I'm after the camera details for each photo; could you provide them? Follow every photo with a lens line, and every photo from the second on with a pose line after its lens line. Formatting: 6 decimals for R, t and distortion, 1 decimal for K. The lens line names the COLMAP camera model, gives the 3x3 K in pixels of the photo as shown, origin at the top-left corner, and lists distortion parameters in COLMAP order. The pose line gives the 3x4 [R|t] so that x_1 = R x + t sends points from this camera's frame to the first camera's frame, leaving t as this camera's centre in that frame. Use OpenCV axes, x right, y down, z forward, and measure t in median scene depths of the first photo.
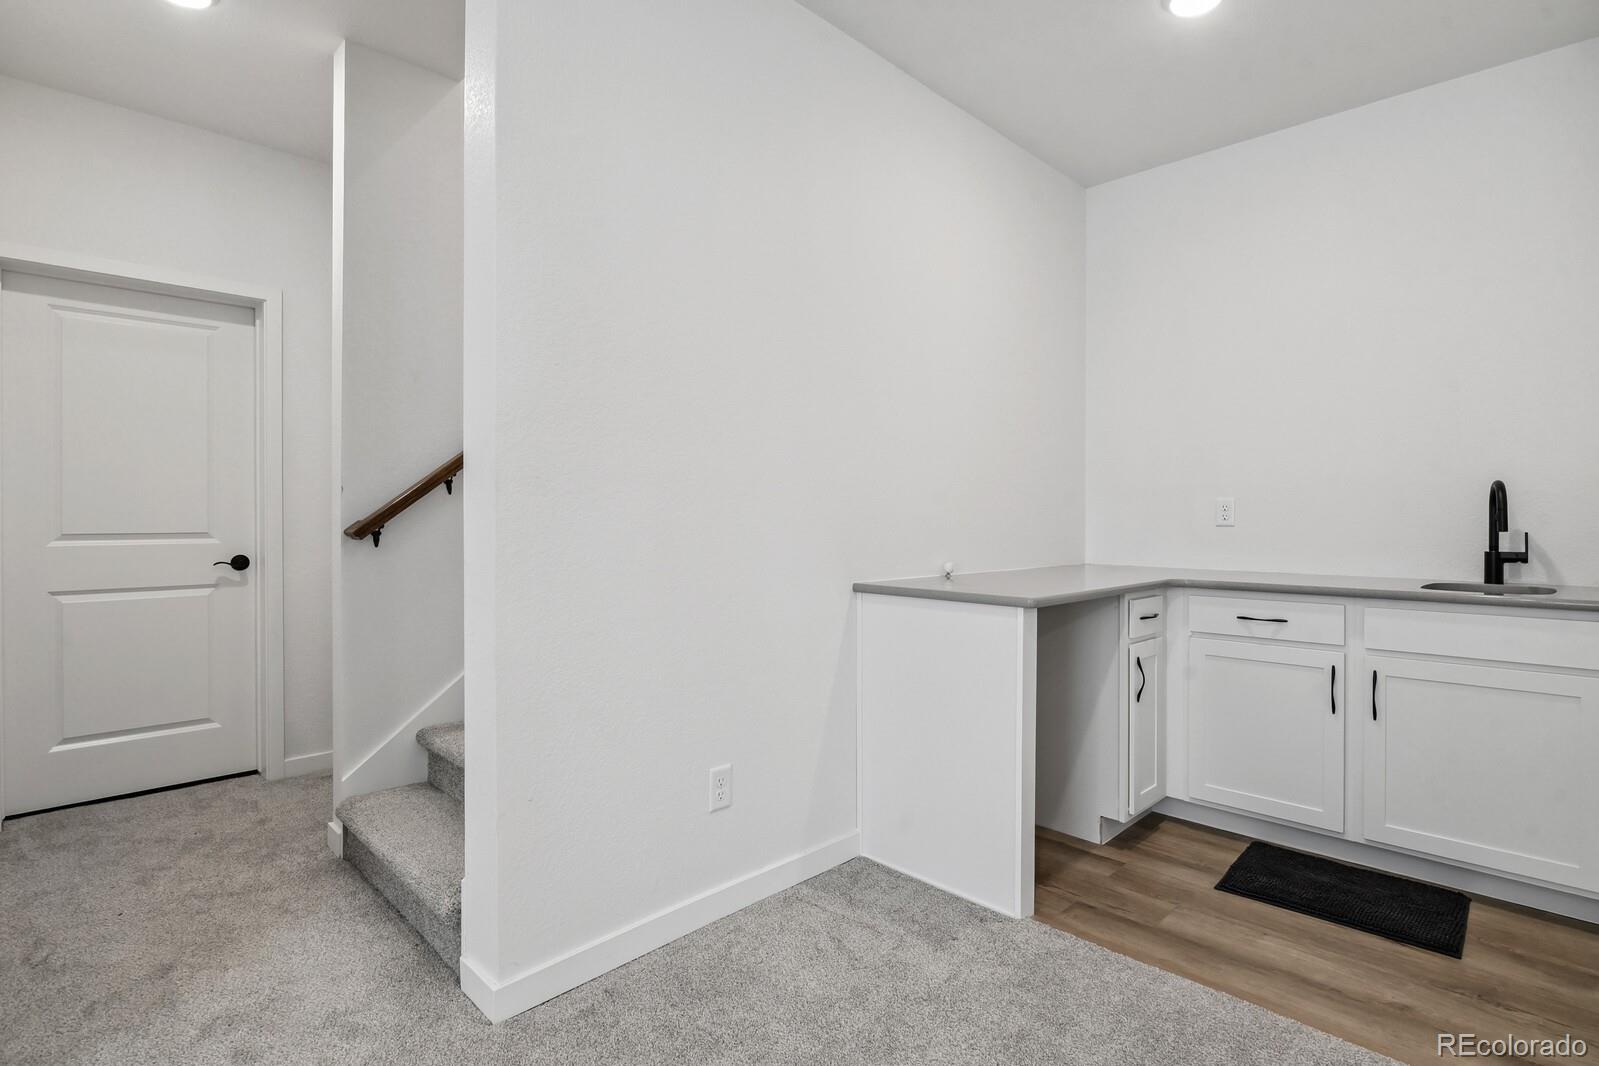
lens RADIAL K [[789.7, 0, 796.5], [0, 789.7, 530.6], [0, 0, 1]] dist [-0.017339, 0.001738]
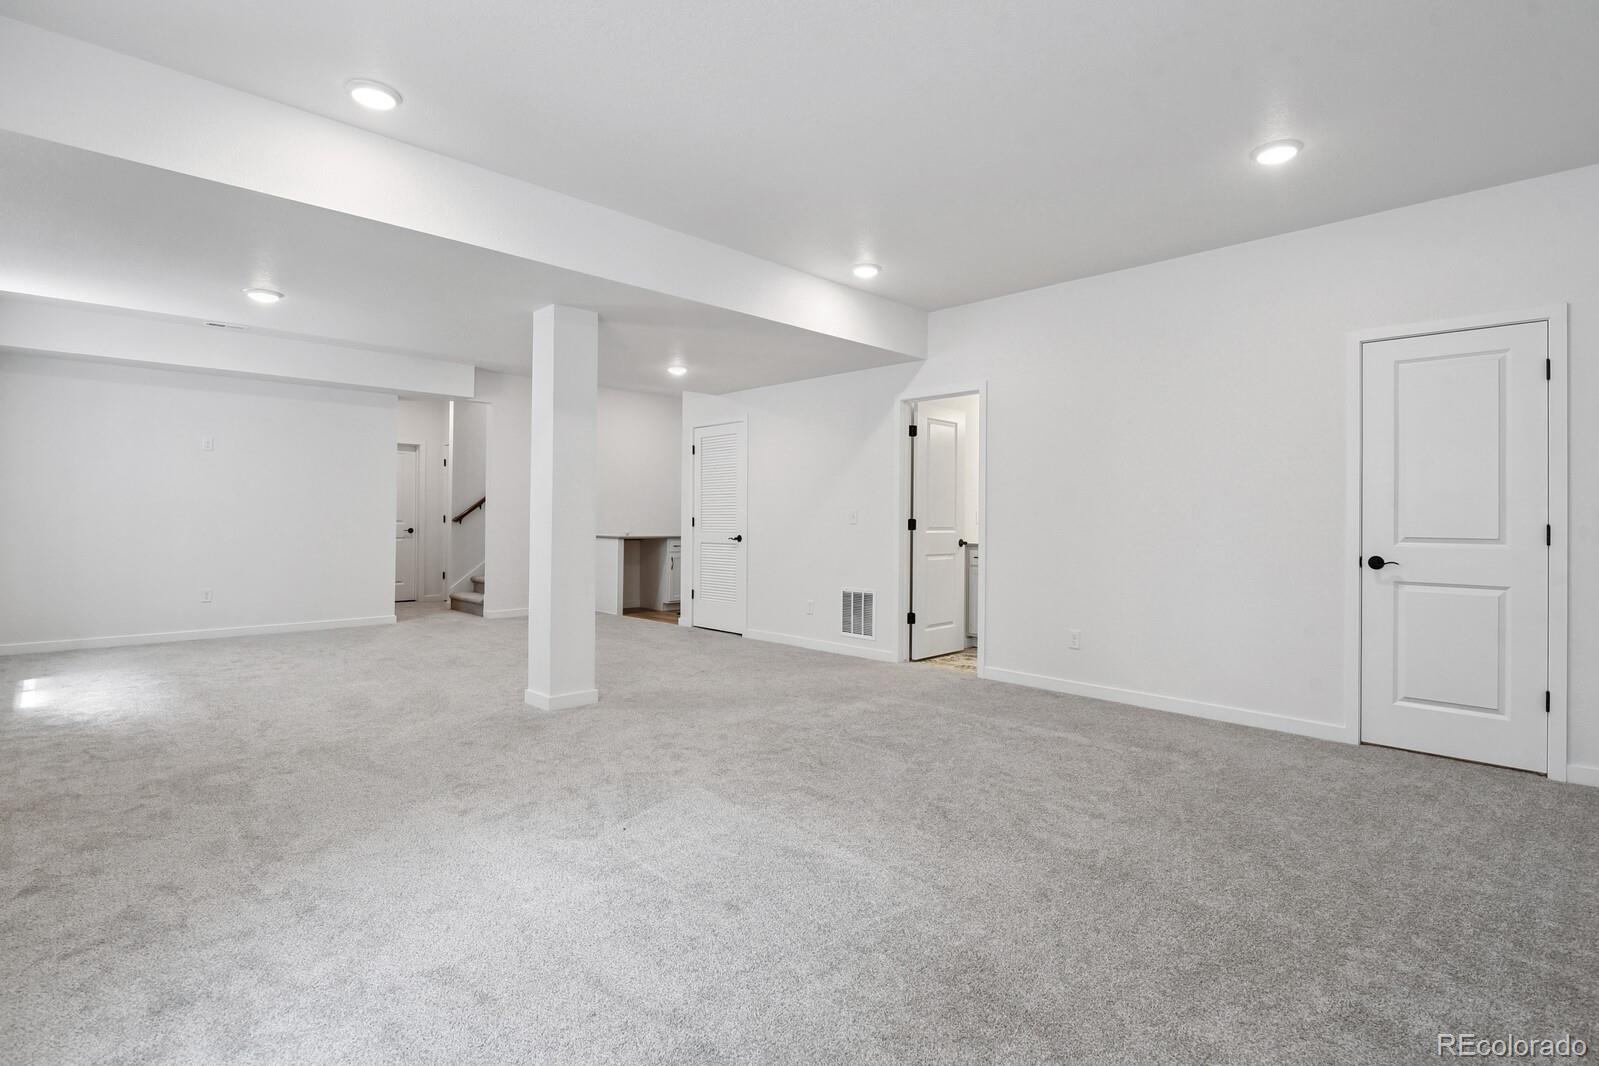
lens RADIAL K [[789.7, 0, 801.9], [0, 789.7, 533.5], [0, 0, 1]] dist [-0.017339, 0.001738]
pose [[0.999813, 0.009155, -0.017053, 1.060406], [-0.009155, 0.999958, 0.000065, 0.047589], [0.017052, 0.000091, 0.999855, -2.507956]]
